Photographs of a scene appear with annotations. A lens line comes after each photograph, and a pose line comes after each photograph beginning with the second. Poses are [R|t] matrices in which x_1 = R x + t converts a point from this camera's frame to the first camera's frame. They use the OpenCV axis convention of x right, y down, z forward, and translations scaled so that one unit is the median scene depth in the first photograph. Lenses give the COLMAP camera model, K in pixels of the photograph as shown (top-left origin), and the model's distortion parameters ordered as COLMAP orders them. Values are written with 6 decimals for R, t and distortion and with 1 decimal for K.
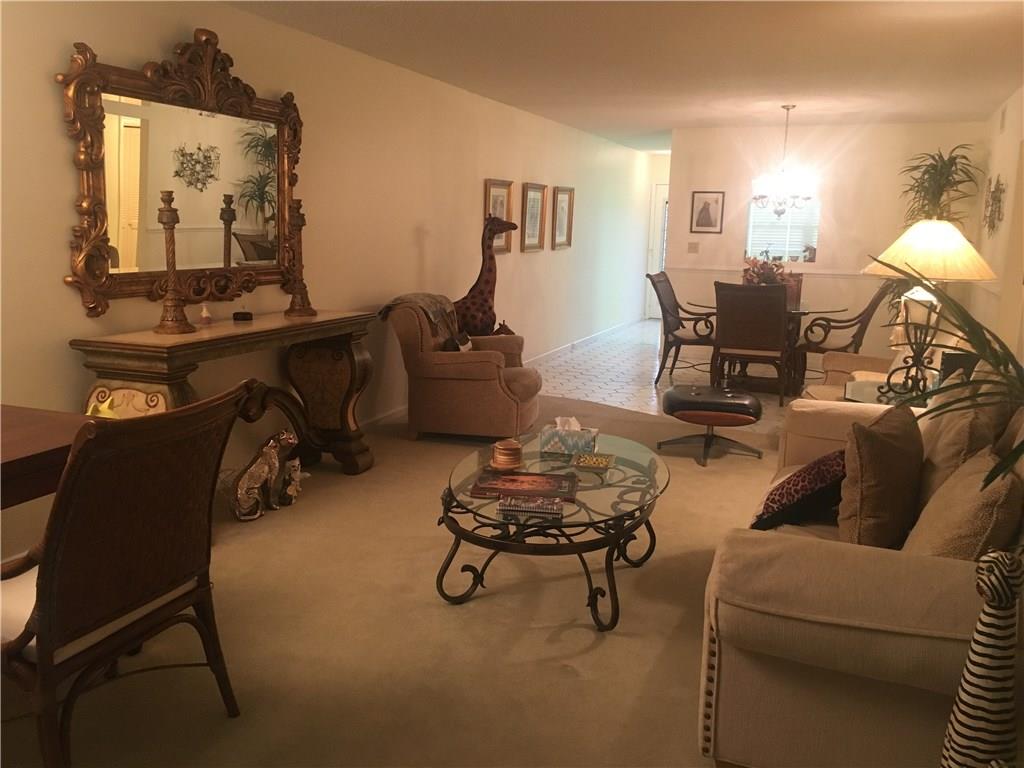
lens RADIAL K [[870.8, 0, 505.0], [0, 870.8, 384.5], [0, 0, 1]] dist [0.078449, -0.101142]
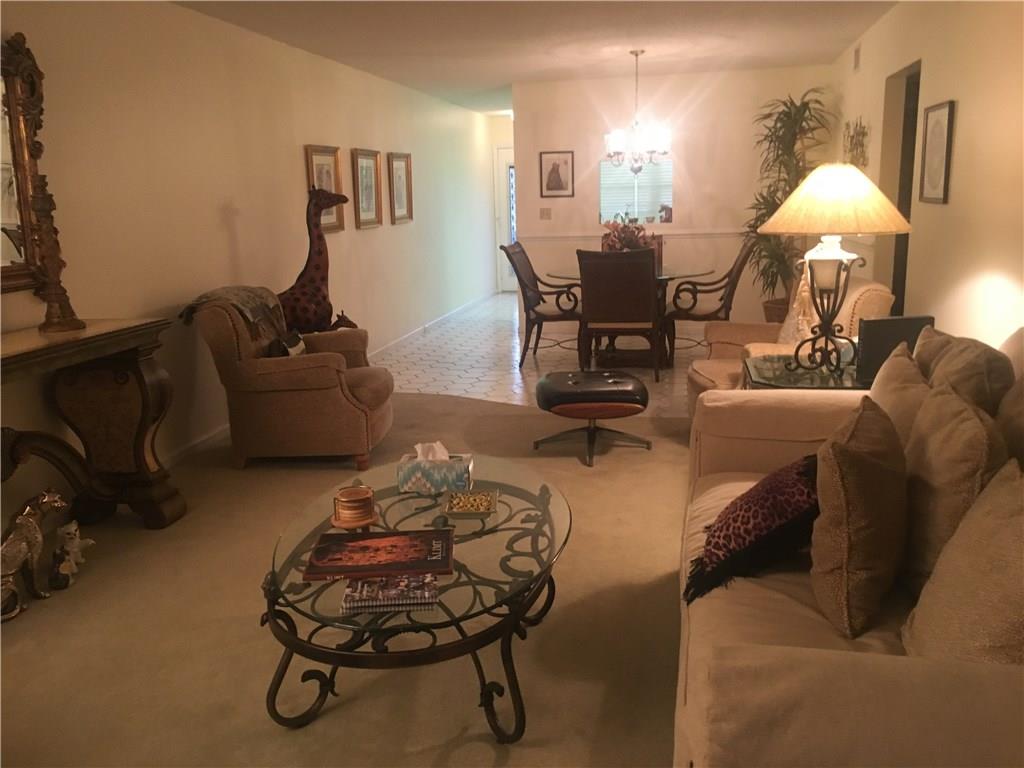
lens RADIAL K [[870.8, 0, 507.5], [0, 870.8, 387.7], [0, 0, 1]] dist [0.078449, -0.101142]
pose [[0.981980, -0.089168, 0.166628, 0.011577], [0.083492, 0.995674, 0.040775, -0.027937], [-0.169543, -0.026128, 0.985176, 0.181882]]
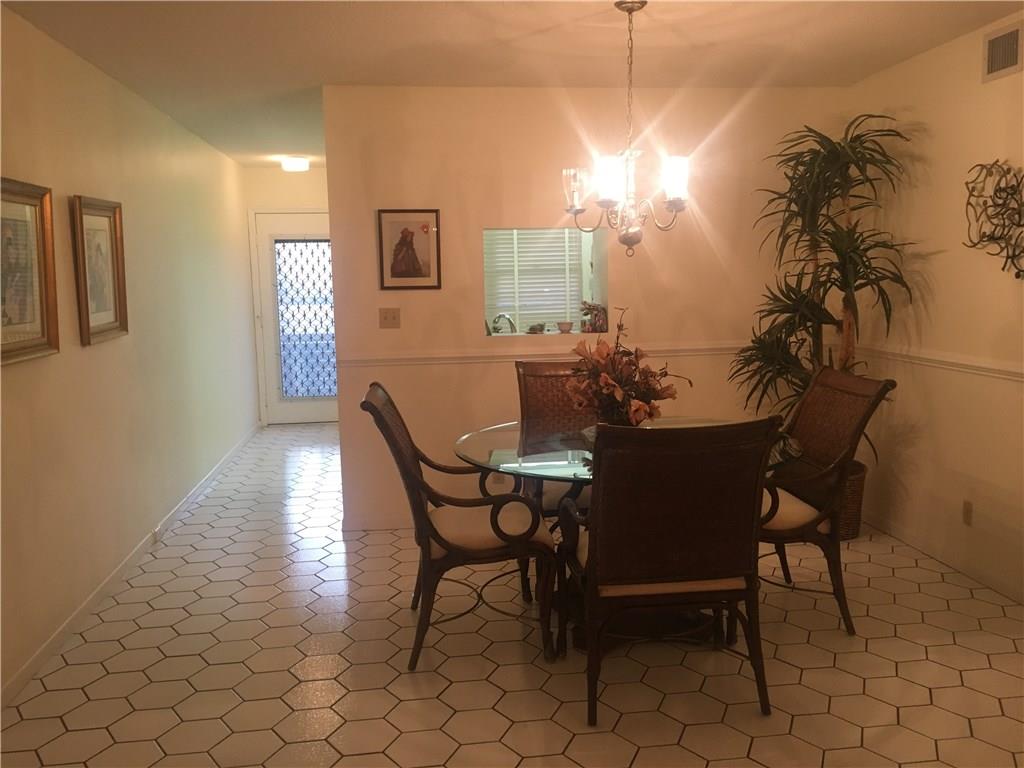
lens RADIAL K [[870.8, 0, 508.6], [0, 870.8, 378.5], [0, 0, 1]] dist [0.078449, -0.101142]
pose [[0.872810, -0.099432, 0.477824, 0.054205], [0.128216, 0.991354, -0.027908, -0.190180], [-0.470917, 0.085623, 0.878012, 1.010155]]
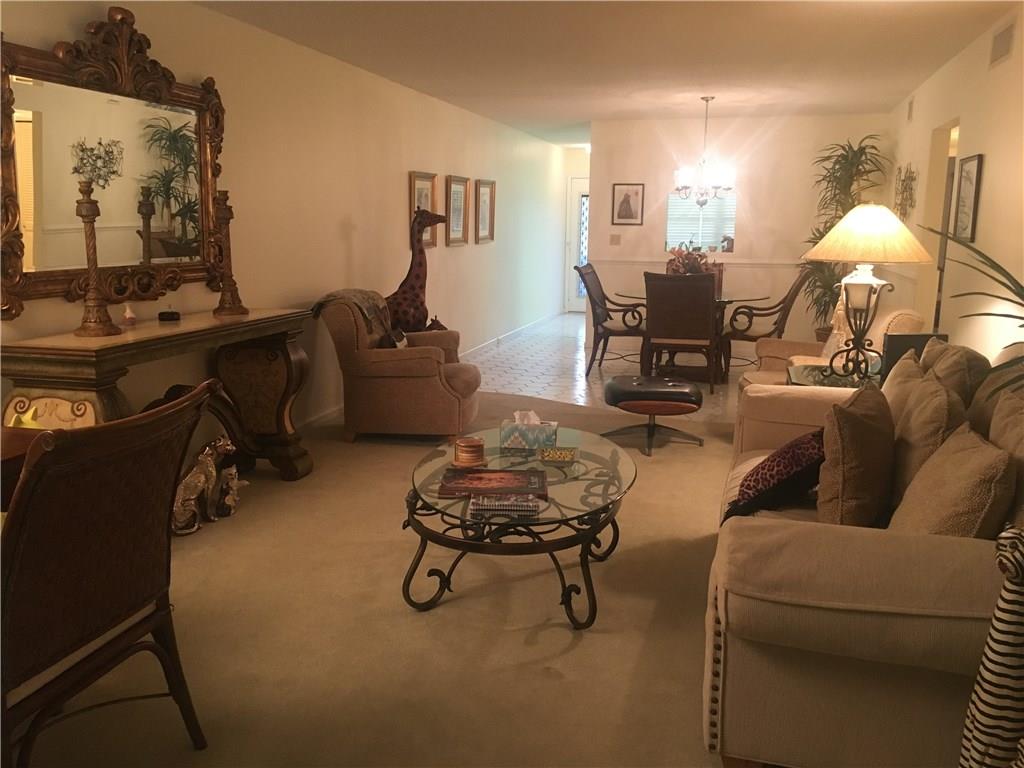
lens RADIAL K [[870.8, 0, 506.1], [0, 870.8, 384.8], [0, 0, 1]] dist [0.078449, -0.101142]
pose [[0.993928, -0.033355, 0.104854, -0.039656], [0.033011, 0.999442, 0.005019, 0.002189], [-0.104963, -0.001527, 0.994475, 0.028147]]
